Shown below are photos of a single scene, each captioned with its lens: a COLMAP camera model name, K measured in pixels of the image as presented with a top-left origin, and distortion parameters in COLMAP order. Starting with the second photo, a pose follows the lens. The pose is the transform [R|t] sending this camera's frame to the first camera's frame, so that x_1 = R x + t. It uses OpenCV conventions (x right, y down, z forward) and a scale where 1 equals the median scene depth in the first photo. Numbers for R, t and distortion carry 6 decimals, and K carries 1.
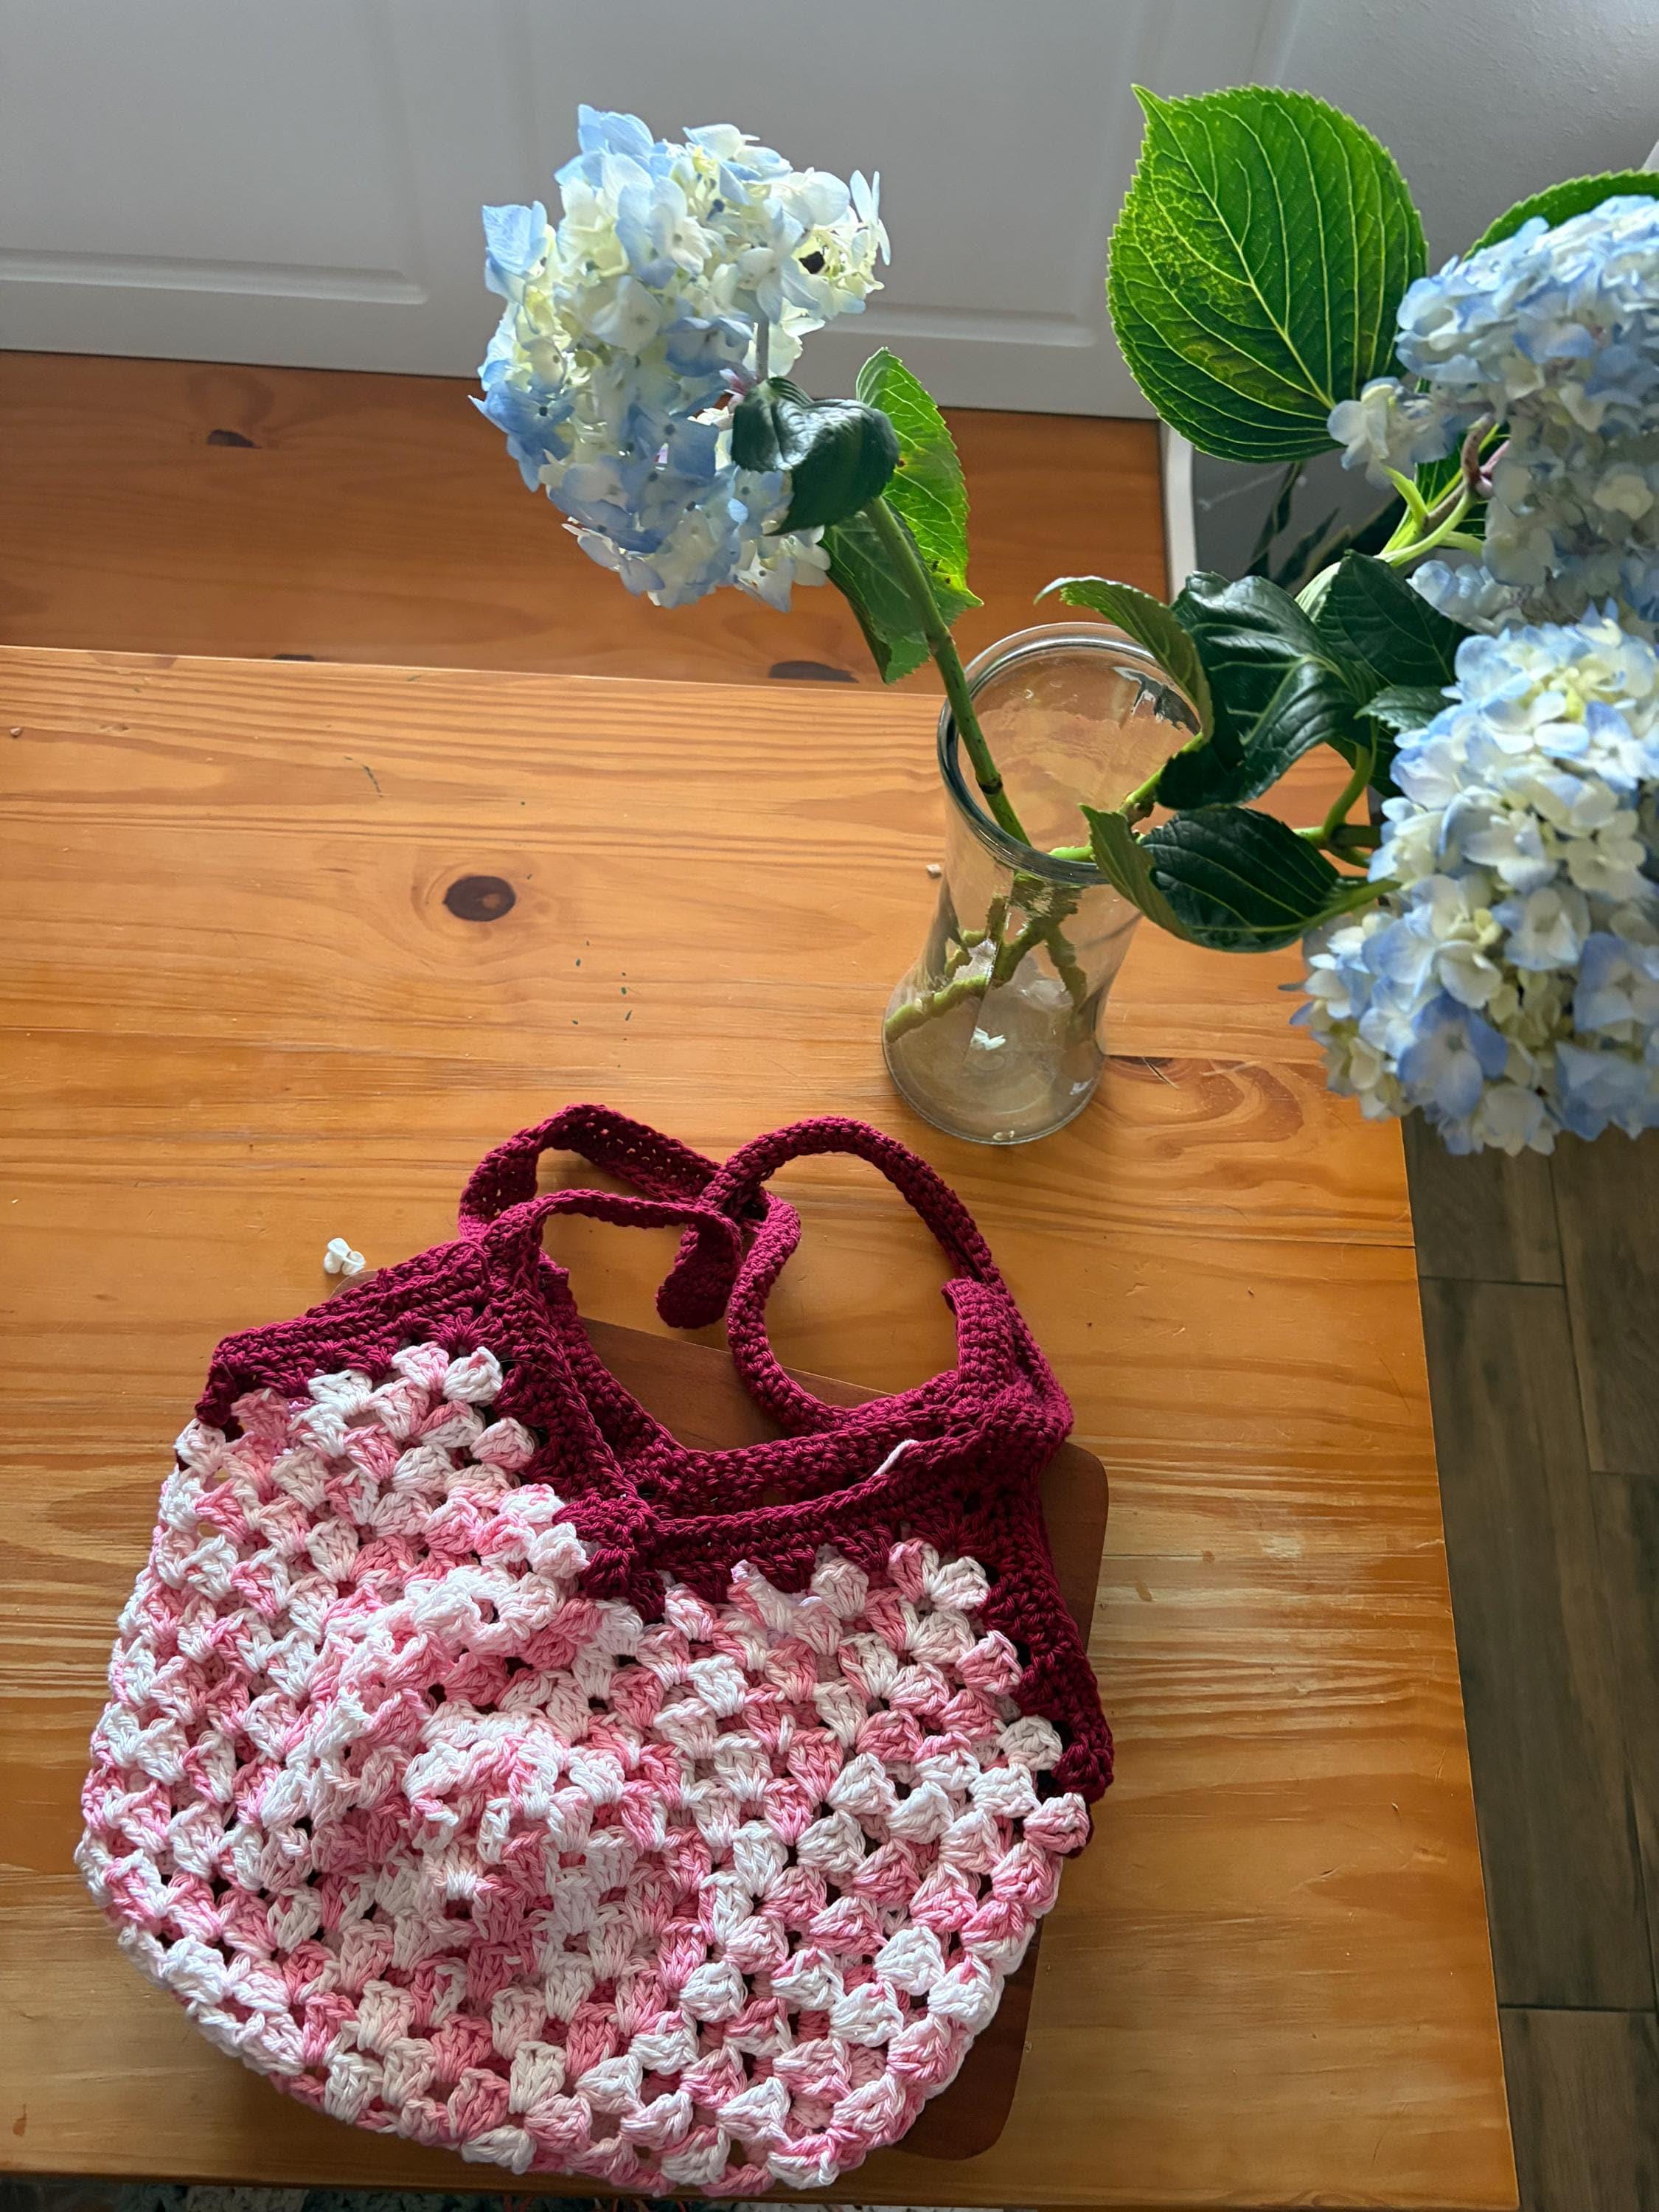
lens RADIAL K [[1630.9, 0, 821.9], [0, 1630.9, 1145.0], [0, 0, 1]] dist [0.010558, 0.007474]
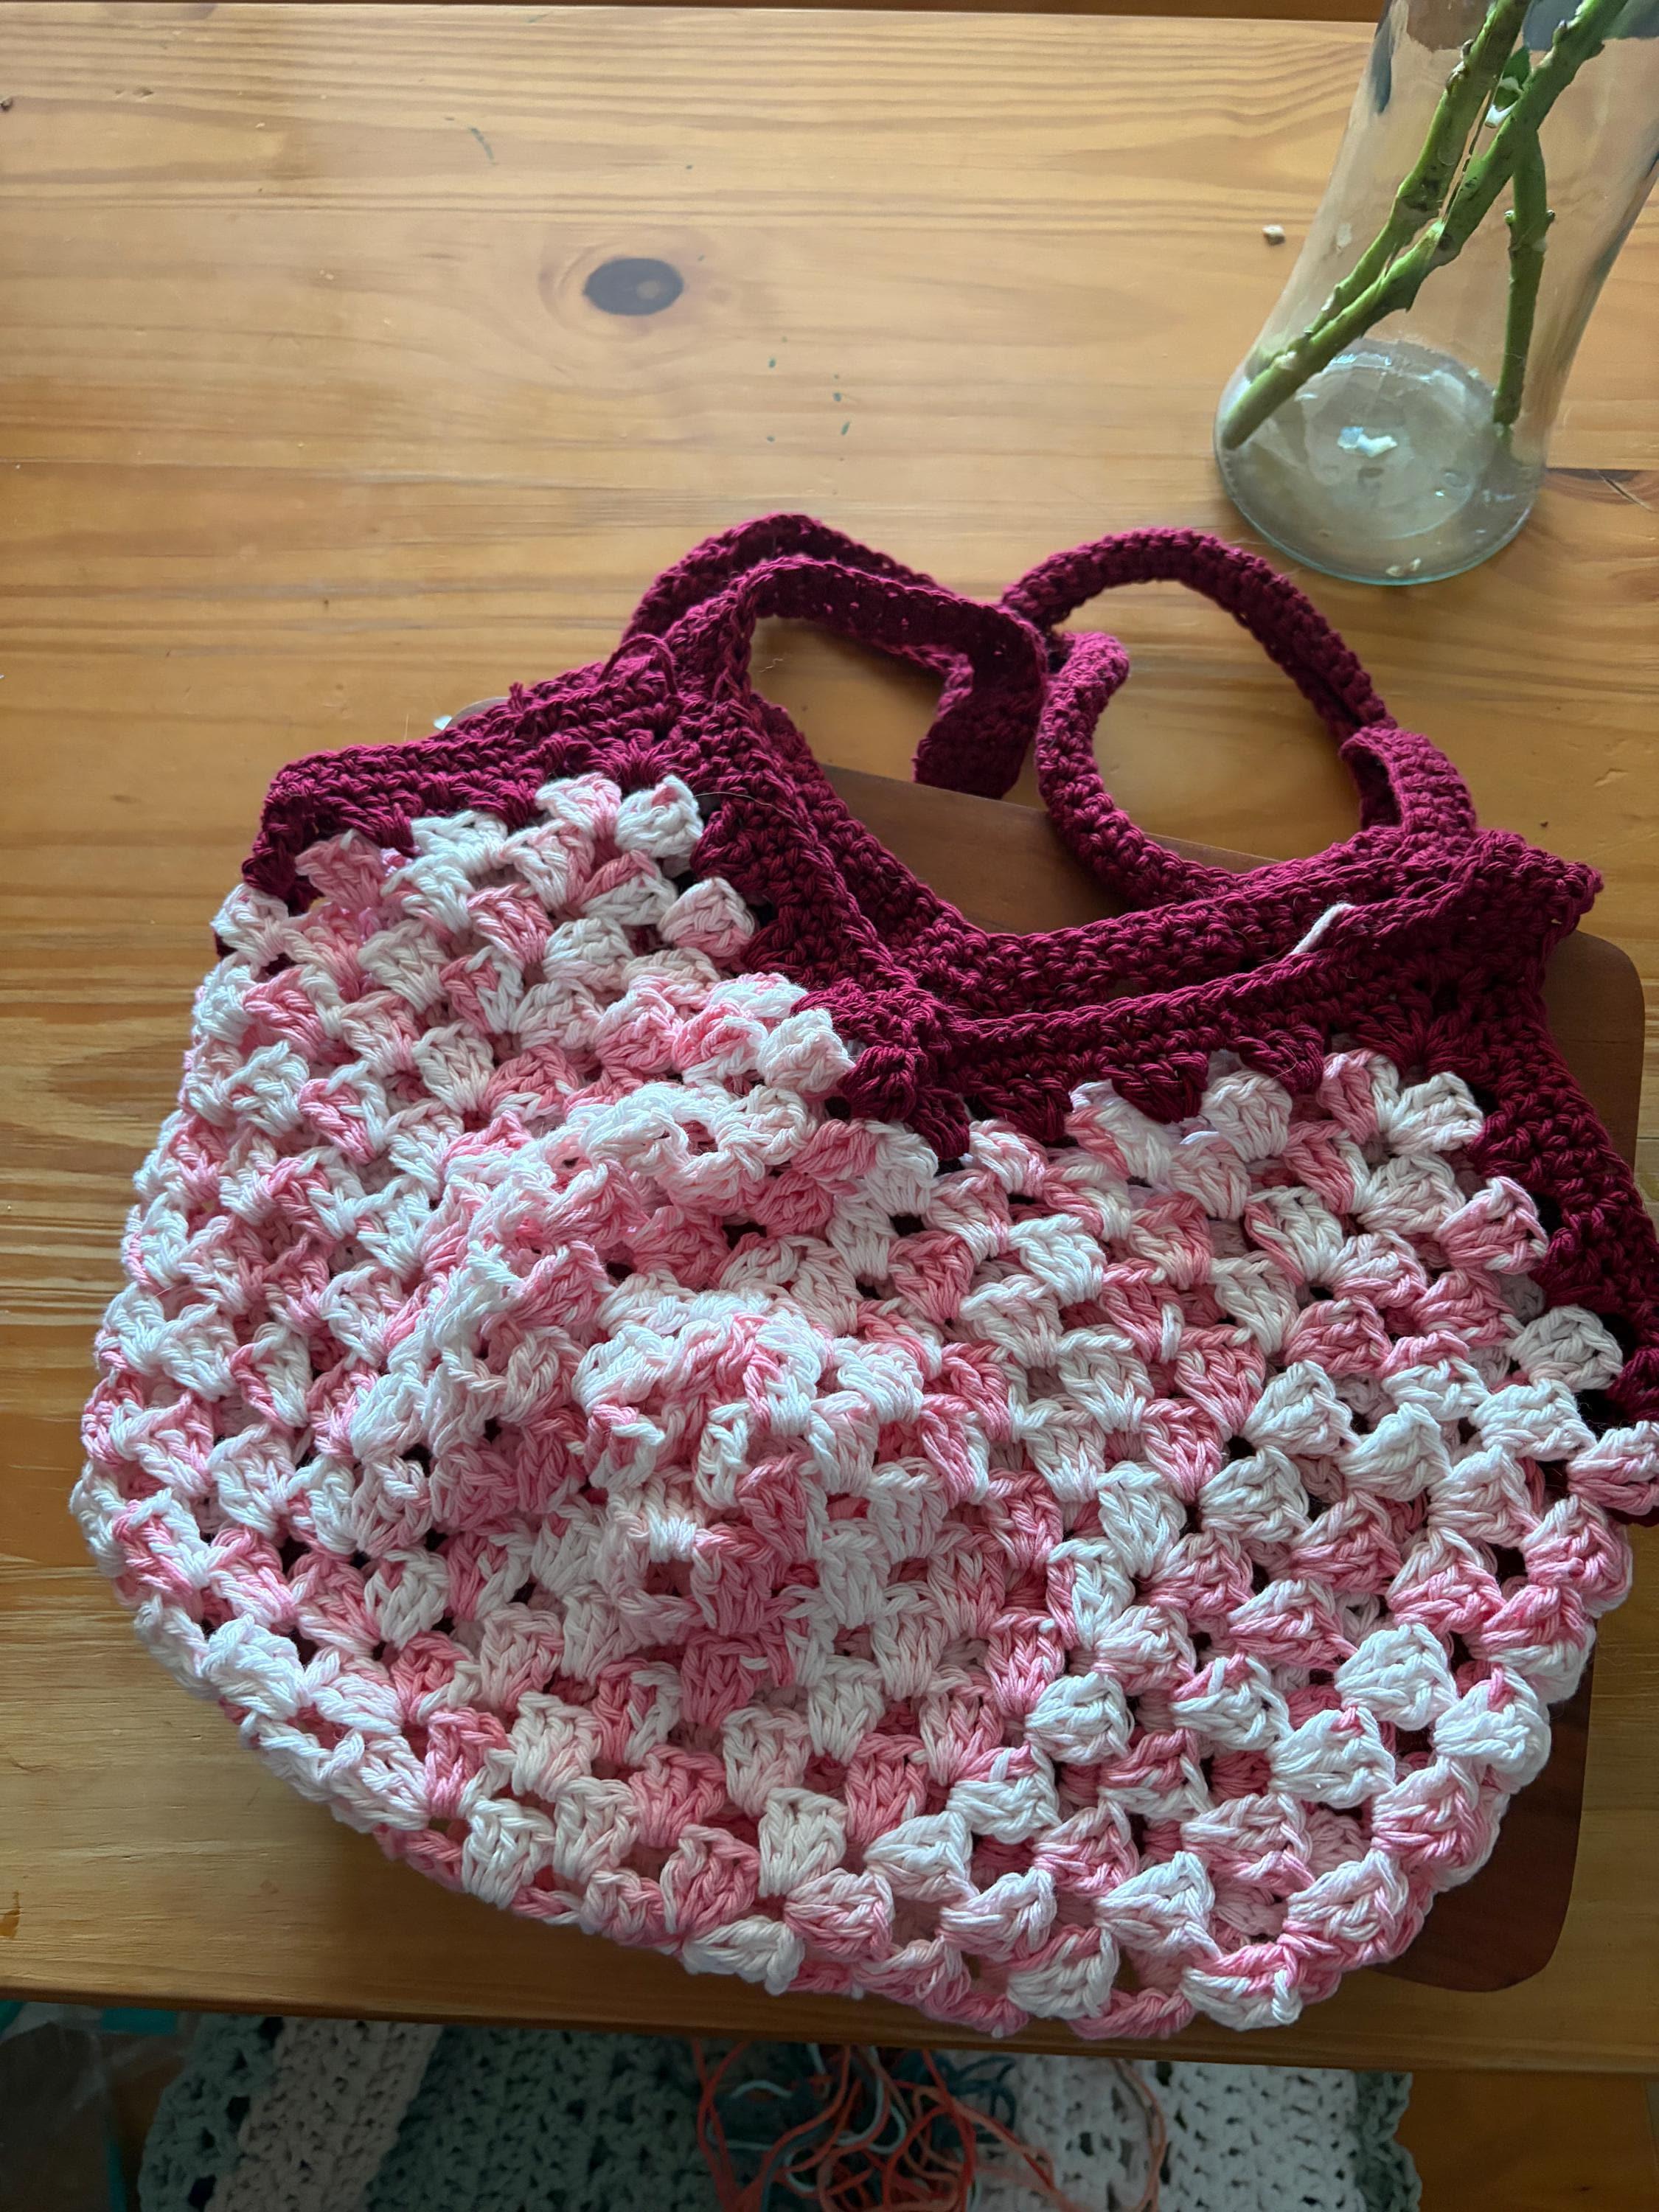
lens RADIAL K [[1697.8, 0, 839.3], [0, 1697.8, 1100.6], [0, 0, 1]] dist [0.024654, -0.037863]
pose [[0.998452, -0.007322, -0.055134, -0.115459], [0.009418, 0.999239, 0.037852, 0.251813], [0.054815, -0.038313, 0.997761, 0.353182]]
